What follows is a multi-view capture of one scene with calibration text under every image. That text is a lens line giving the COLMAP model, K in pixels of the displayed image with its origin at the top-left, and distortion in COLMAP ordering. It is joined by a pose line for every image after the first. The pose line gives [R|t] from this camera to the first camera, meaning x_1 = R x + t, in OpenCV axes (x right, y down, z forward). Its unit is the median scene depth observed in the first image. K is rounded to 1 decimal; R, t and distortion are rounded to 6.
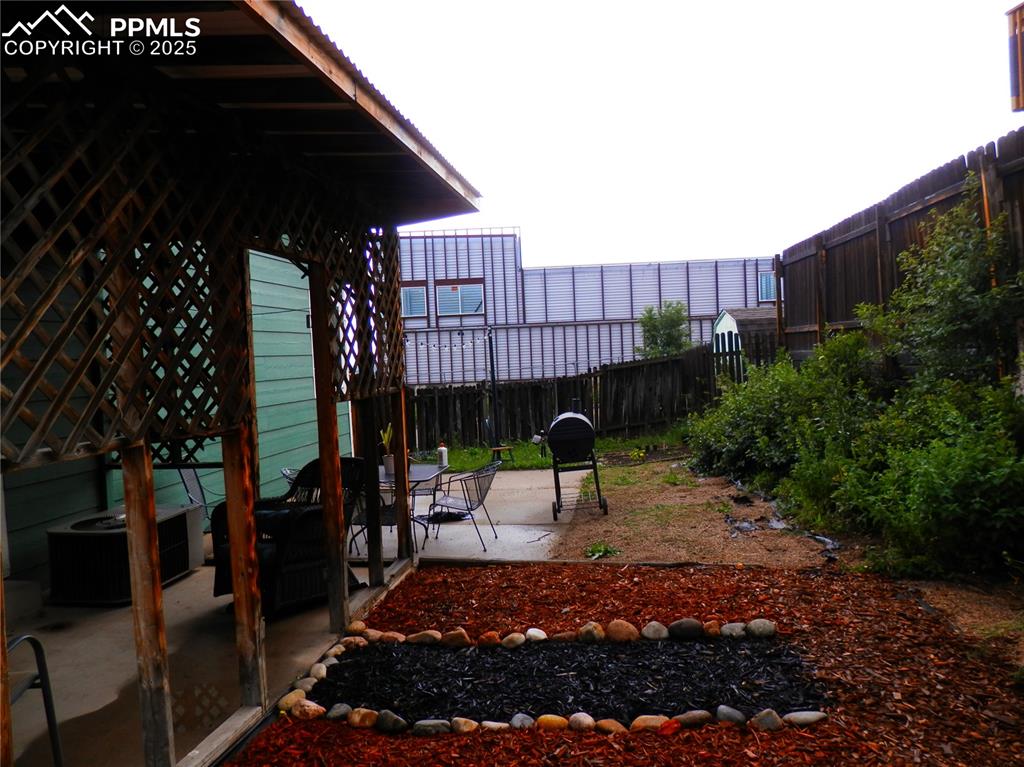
lens RADIAL K [[739.7, 0, 512.0], [0, 739.7, 383.5], [0, 0, 1]] dist [0.007210, 0.000205]
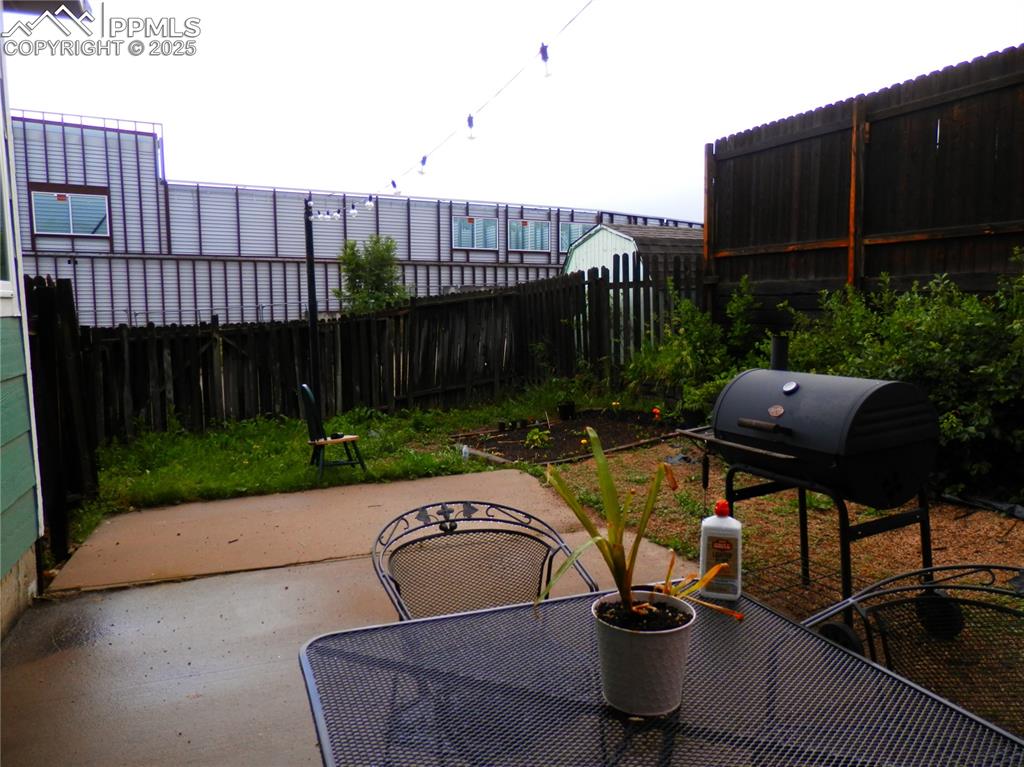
lens RADIAL K [[739.7, 0, 512.0], [0, 739.7, 383.5], [0, 0, 1]] dist [0.007210, 0.000205]
pose [[0.873901, -0.011198, 0.485975, -0.047996], [-0.016802, 0.998441, 0.053221, 0.005725], [-0.485813, -0.054675, 0.872351, 0.152858]]
